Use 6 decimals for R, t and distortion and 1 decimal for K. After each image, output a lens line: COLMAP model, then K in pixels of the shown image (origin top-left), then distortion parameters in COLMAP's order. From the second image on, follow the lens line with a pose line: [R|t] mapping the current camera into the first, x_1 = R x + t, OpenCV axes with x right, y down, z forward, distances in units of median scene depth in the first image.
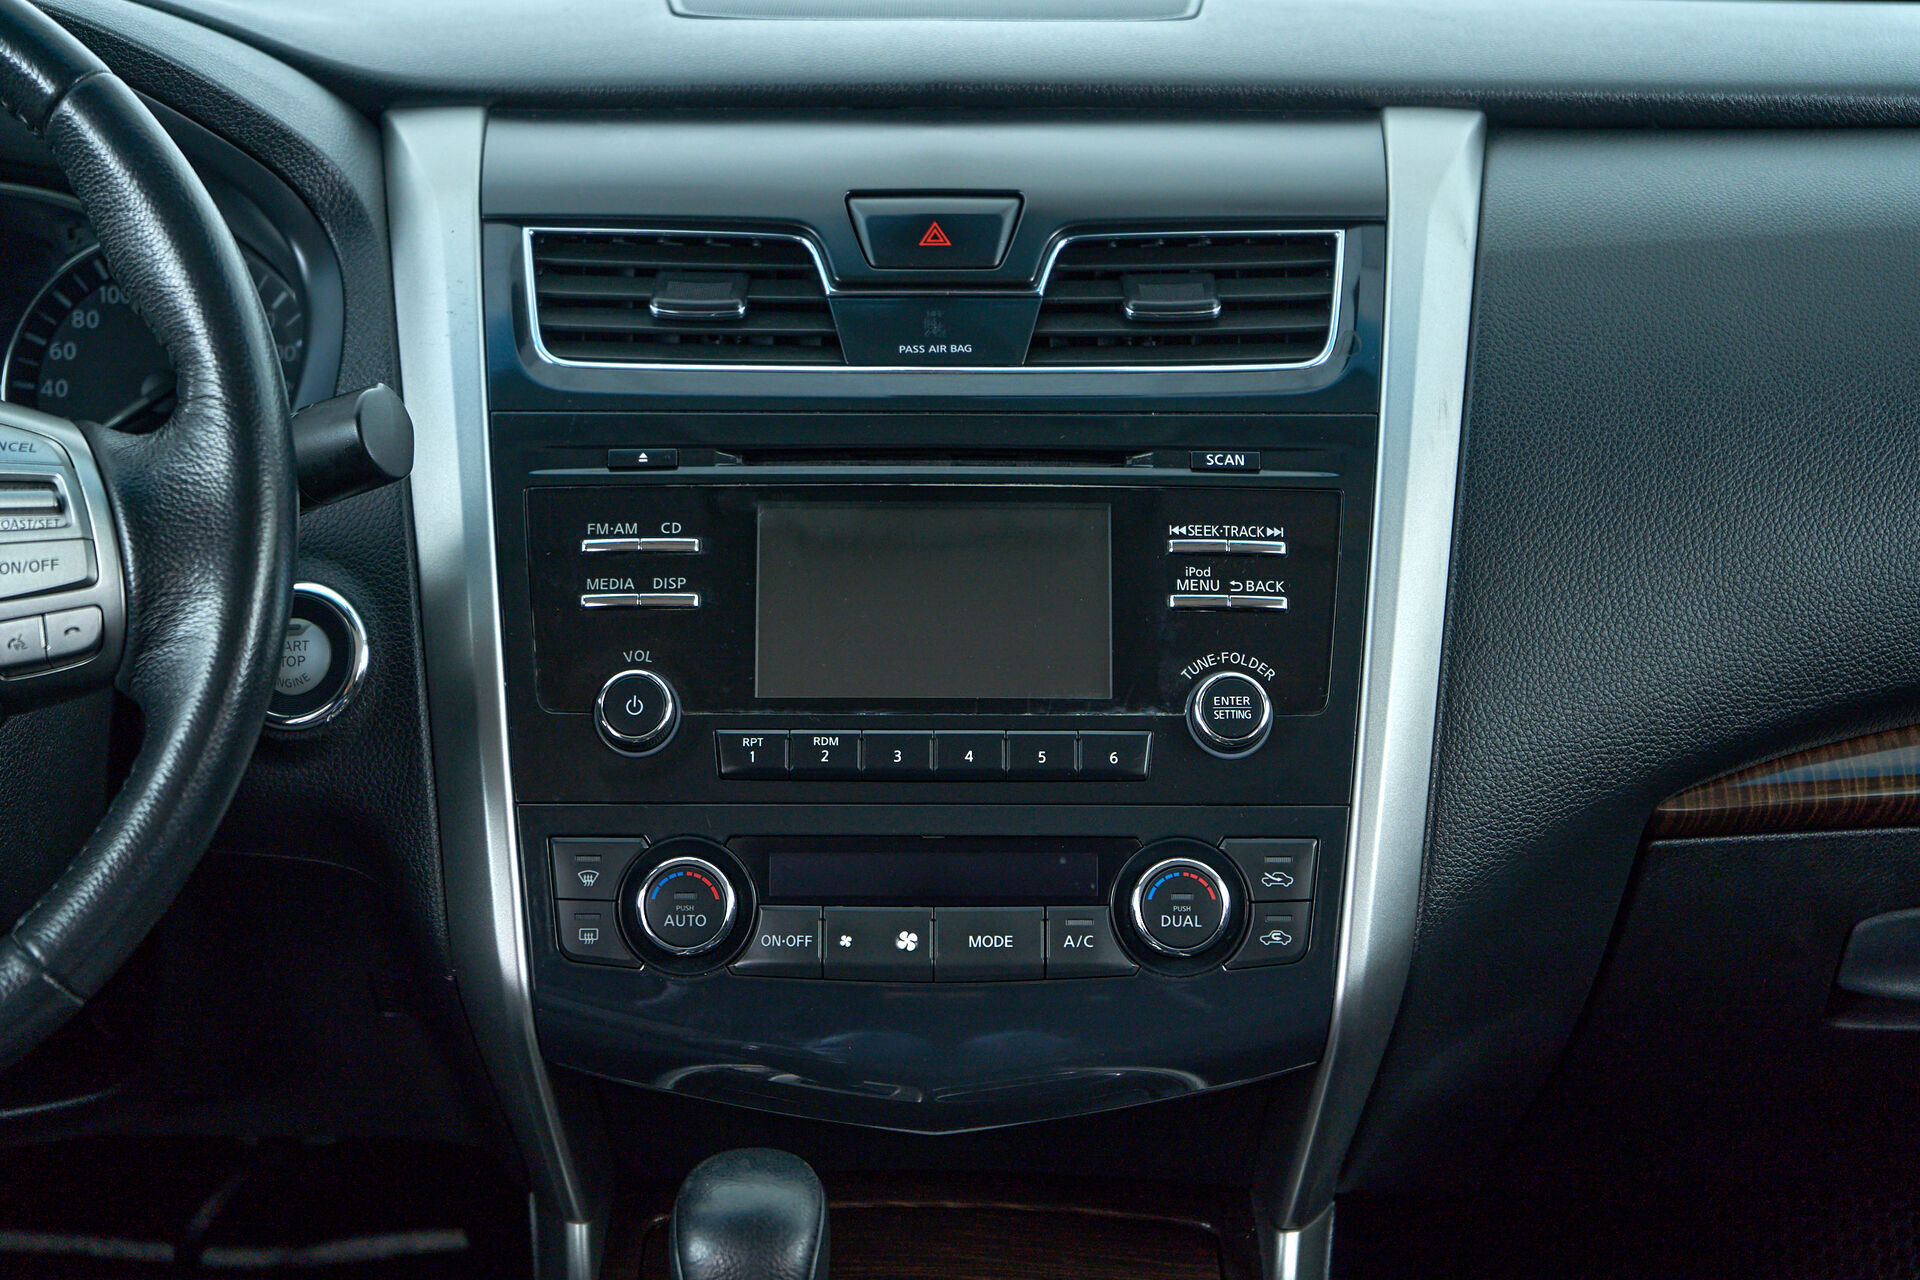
lens RADIAL K [[3938.8, 0, 967.2], [0, 3938.8, 639.1], [0, 0, 1]] dist [0.017969, 0.000000]
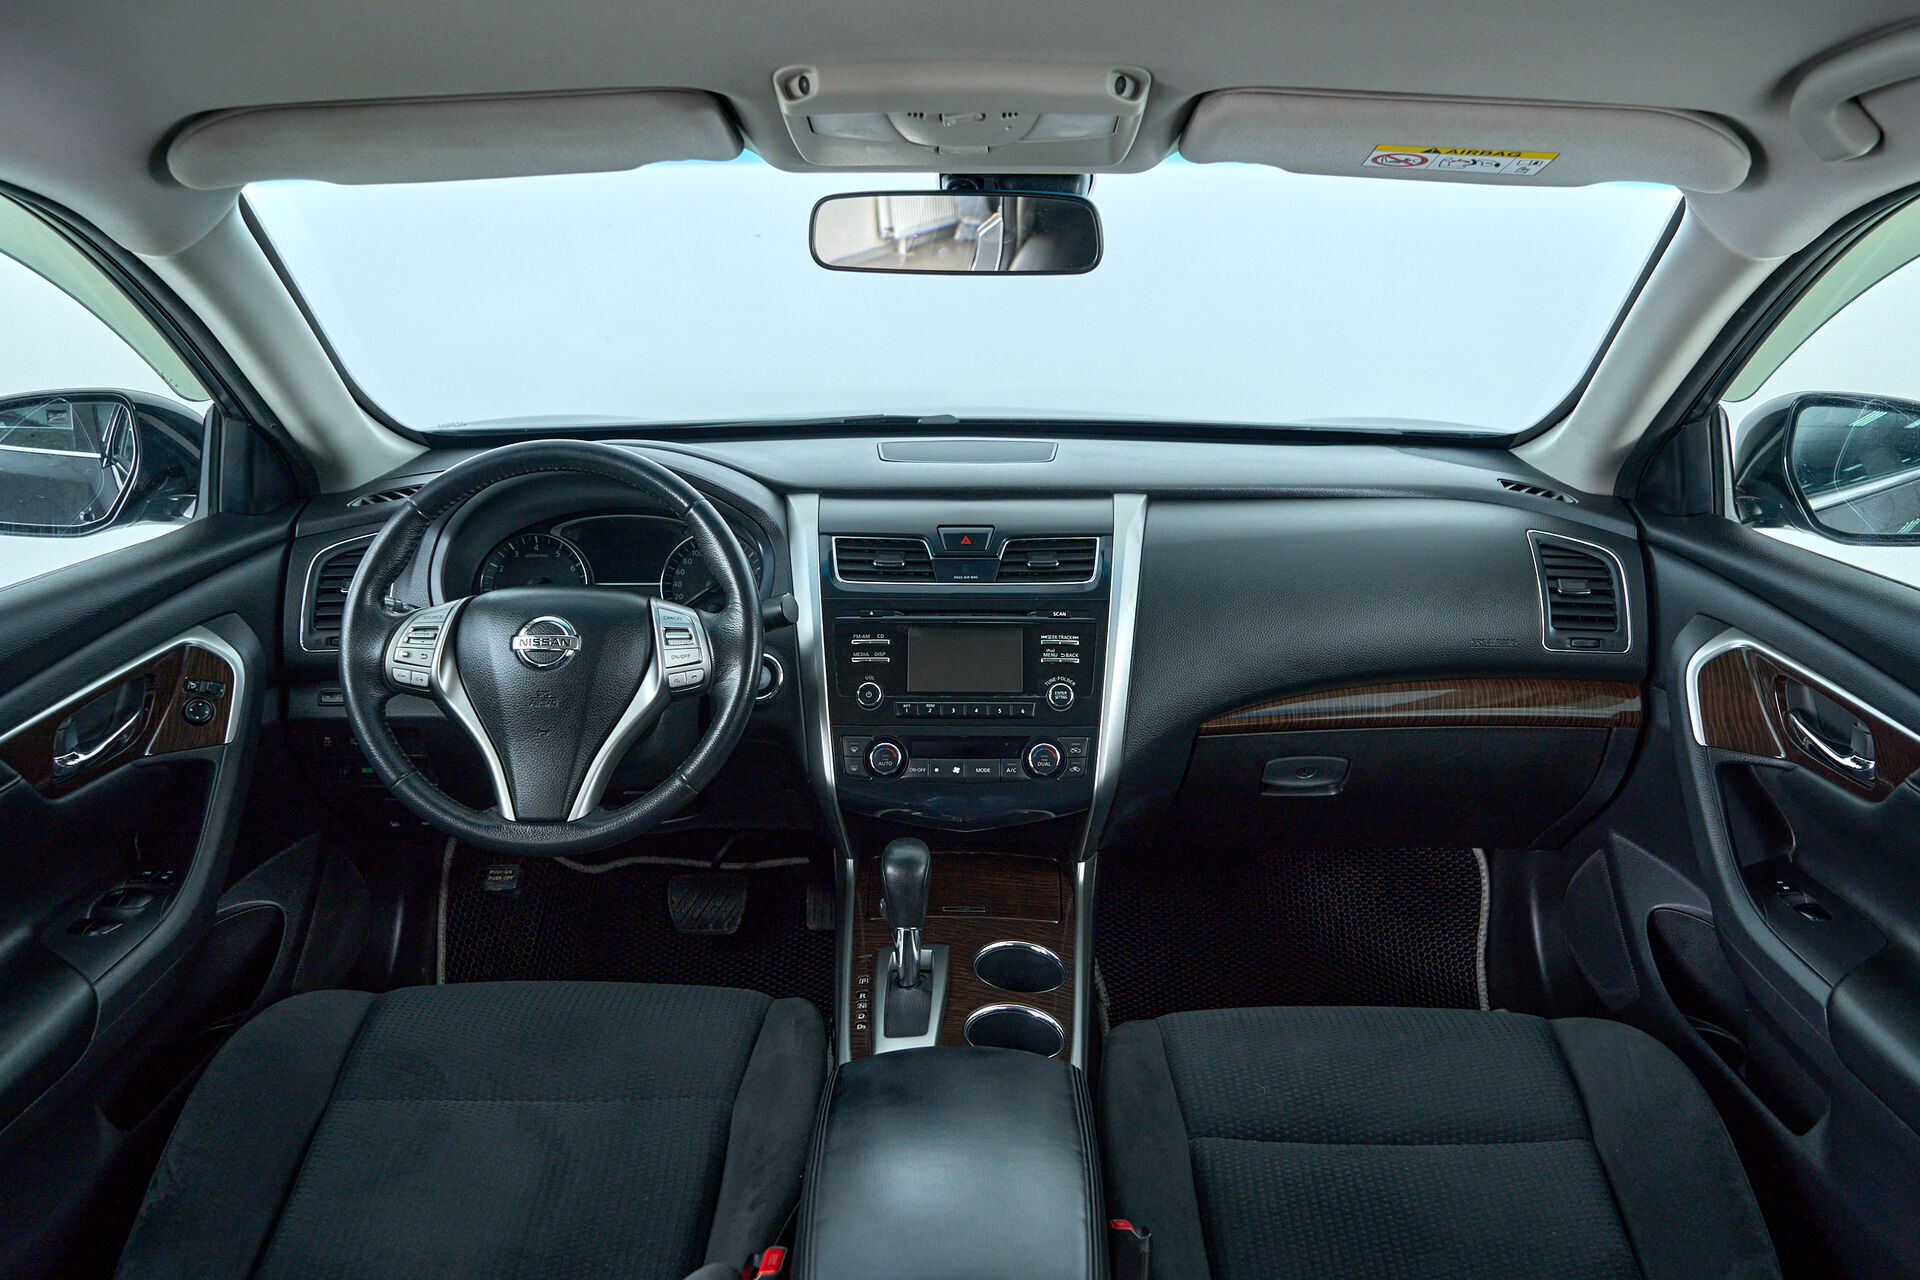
lens RADIAL K [[1561.8, 0, 969.5], [0, 1561.8, 628.6], [0, 0, 1]] dist [0.010765, -0.013747]
pose [[0.999912, 0.000713, -0.013209, 0.011062], [-0.000555, 0.999928, 0.011980, -0.048873], [0.013217, -0.011971, 0.999841, -0.228063]]
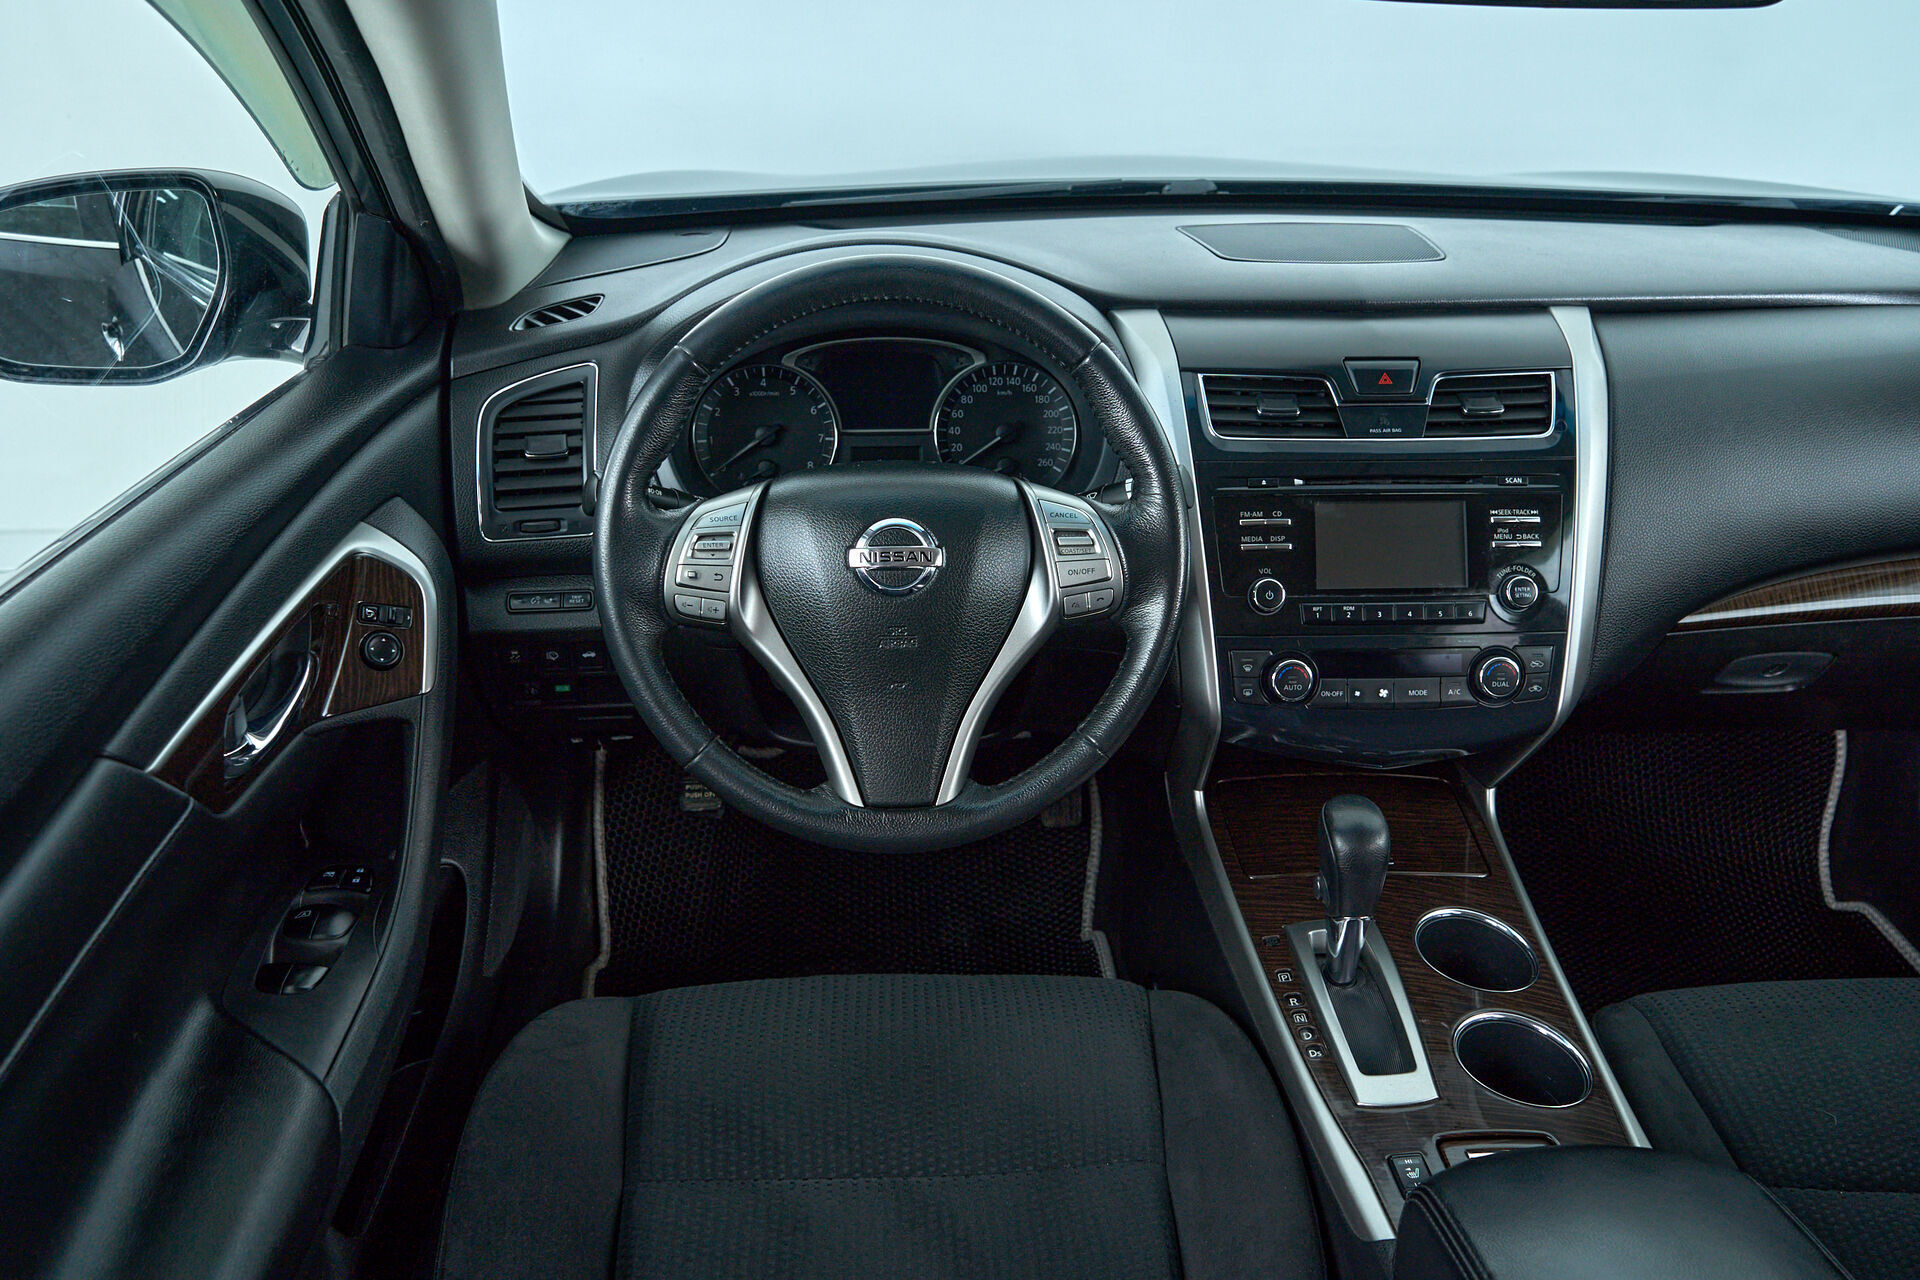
lens RADIAL K [[1561.8, 0, 951.8], [0, 1561.8, 633.2], [0, 0, 1]] dist [0.010765, -0.013747]
pose [[0.999186, -0.013263, 0.038105, -0.300252], [0.005834, 0.981997, 0.188804, -0.132862], [-0.039923, -0.188428, 0.981275, 0.099500]]
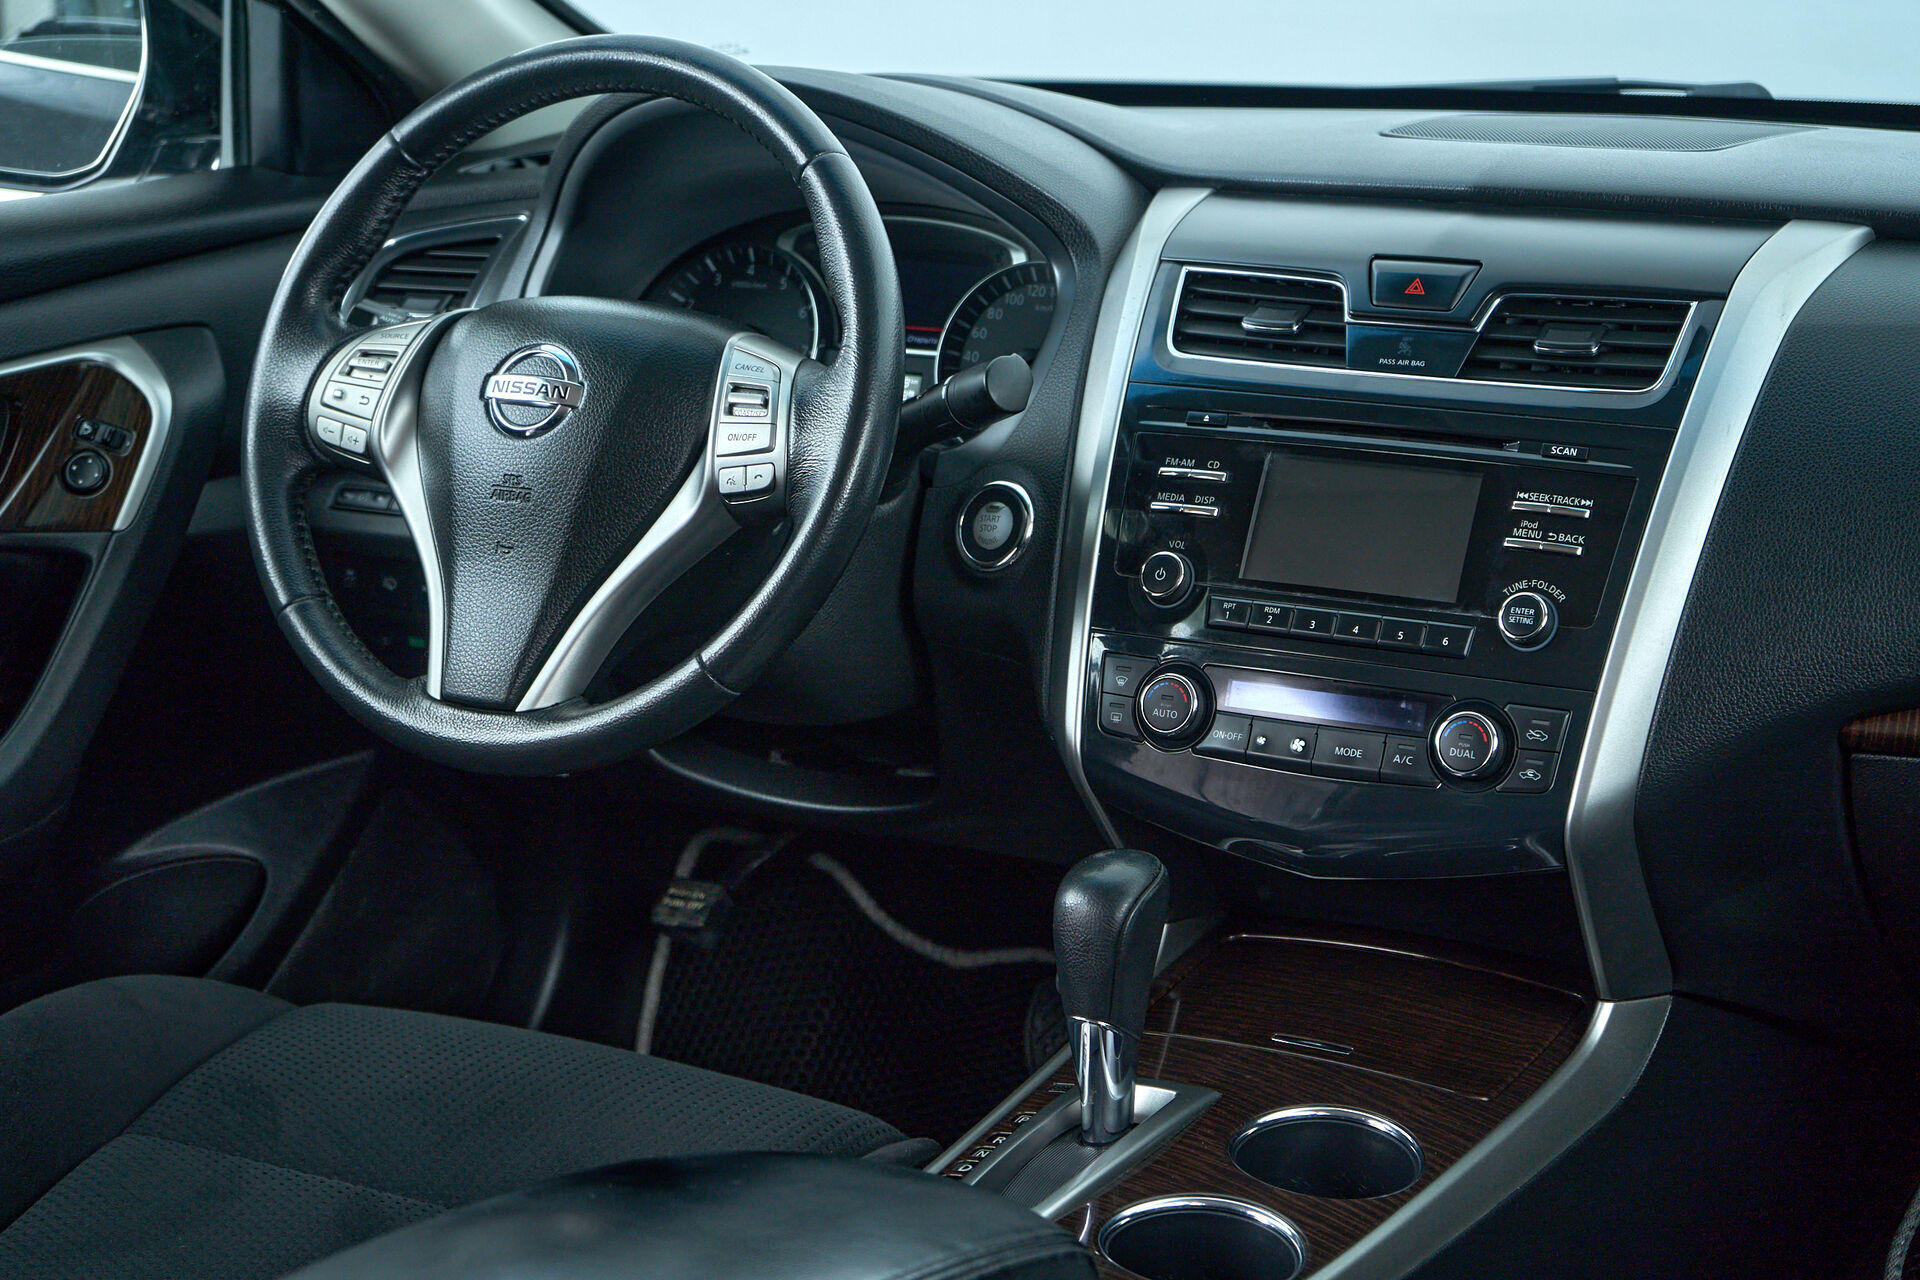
lens RADIAL K [[3753.1, 0, 966.6], [0, 3753.1, 646.6], [0, 0, 1]] dist [-0.004302, 0.000000]
pose [[0.858359, 0.108058, -0.501540, 0.582941], [-0.115723, 0.993154, 0.015924, 0.029951], [0.499827, 0.044372, 0.864988, -0.310299]]
